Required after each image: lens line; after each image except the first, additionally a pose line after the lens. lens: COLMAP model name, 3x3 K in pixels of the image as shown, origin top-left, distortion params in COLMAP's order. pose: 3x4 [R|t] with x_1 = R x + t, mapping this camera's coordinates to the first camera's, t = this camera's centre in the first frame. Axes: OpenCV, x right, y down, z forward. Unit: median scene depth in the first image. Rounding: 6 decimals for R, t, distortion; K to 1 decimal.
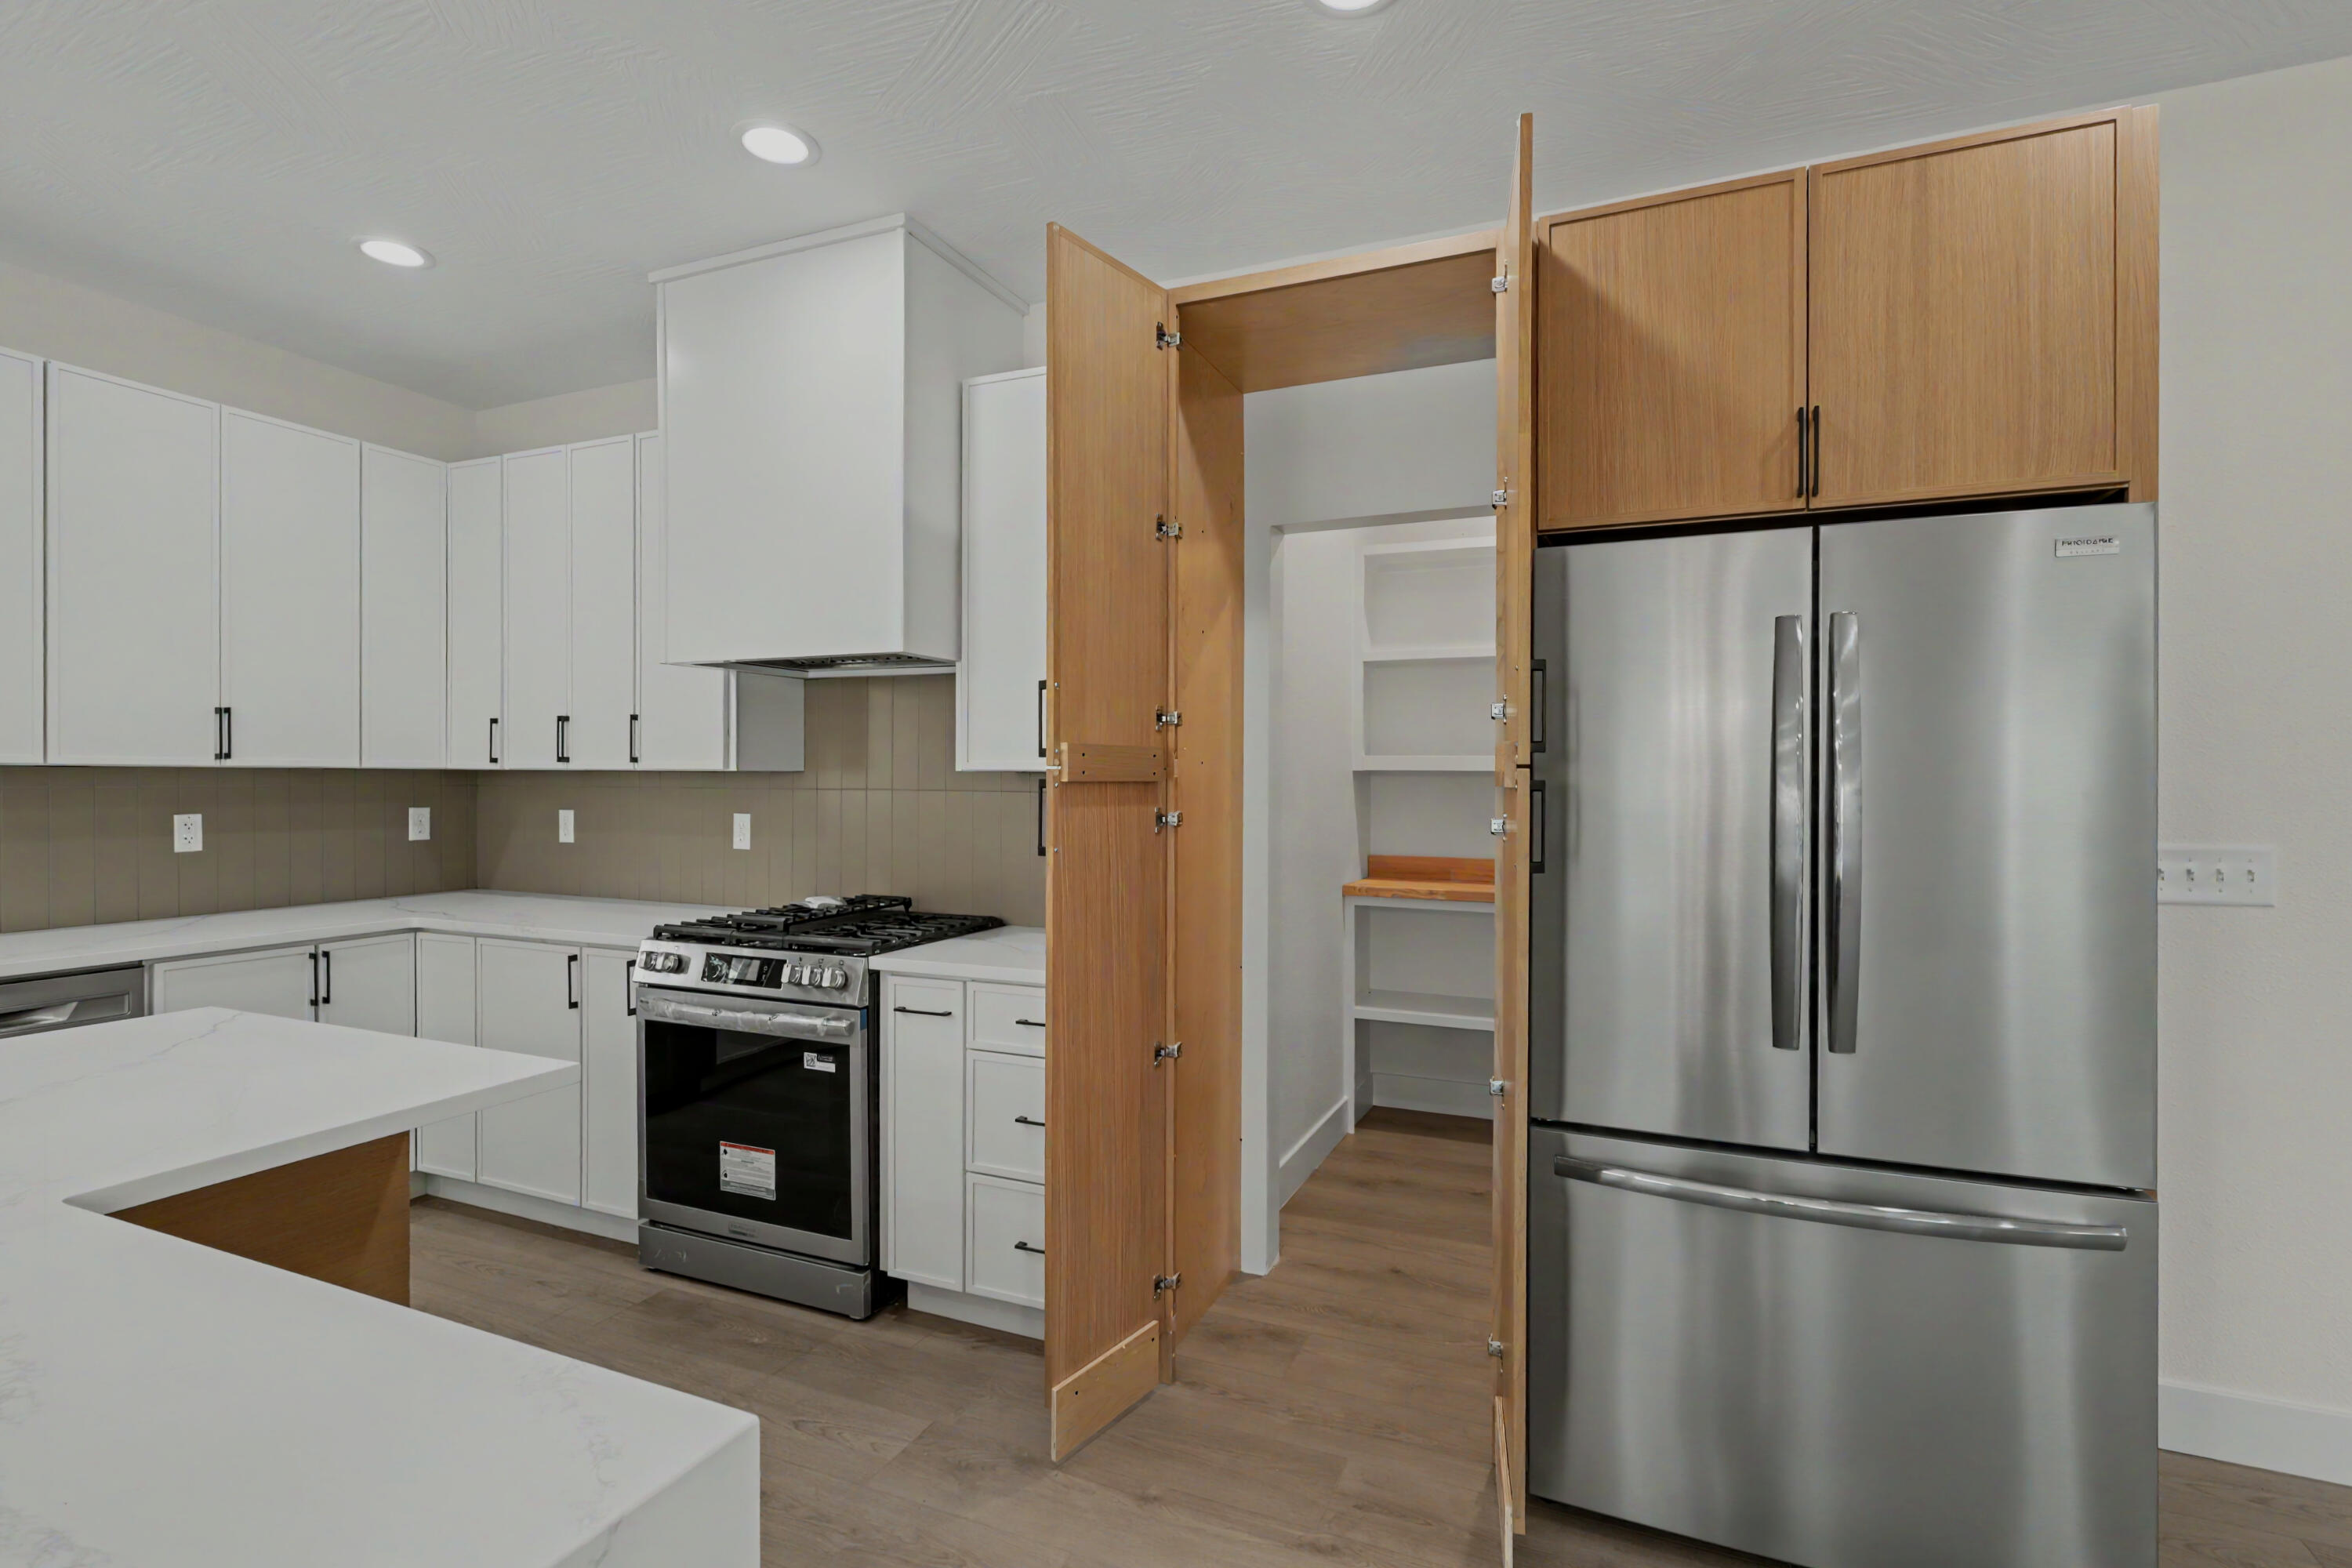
lens RADIAL K [[1120.8, 0, 1170.7], [0, 1120.8, 774.4], [0, 0, 1]] dist [0.001209, 0.000095]
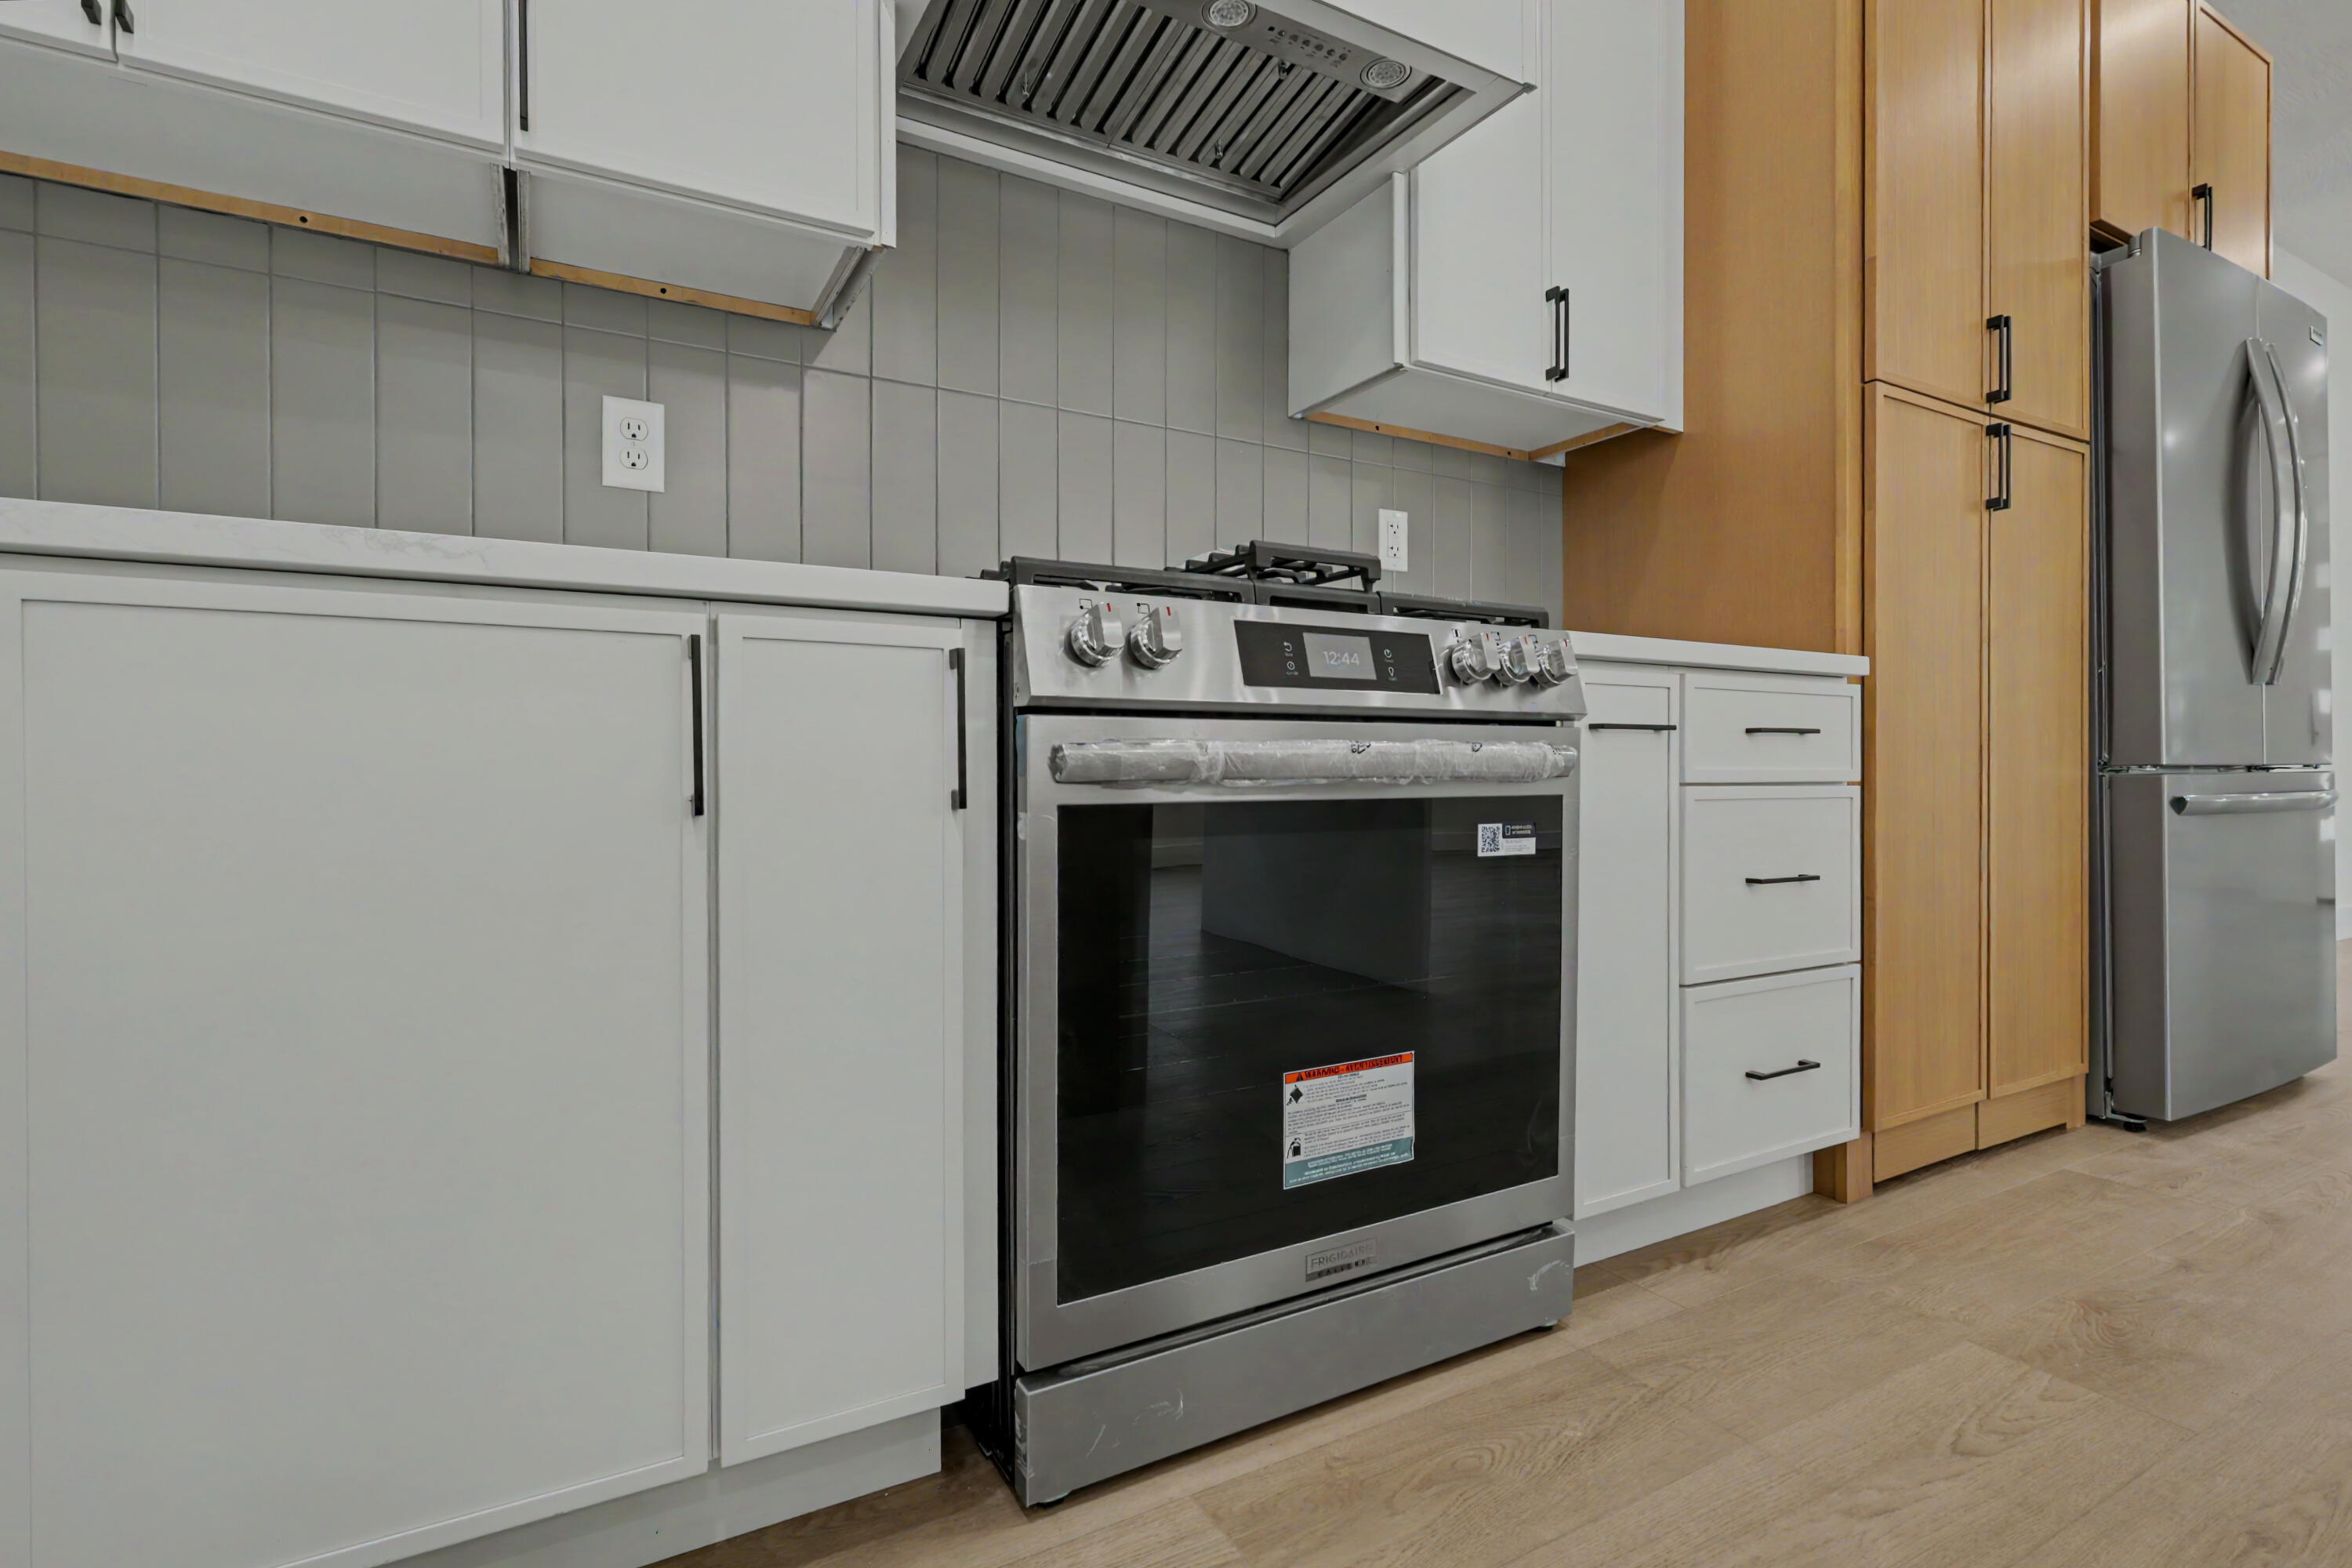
lens RADIAL K [[1120.8, 0, 1170.7], [0, 1120.8, 774.4], [0, 0, 1]] dist [0.001209, 0.000095]
pose [[0.596436, -0.007130, 0.802629, -0.776955], [0.006682, 0.999970, 0.003918, 0.220104], [-0.802633, 0.003026, 0.596466, 0.805680]]
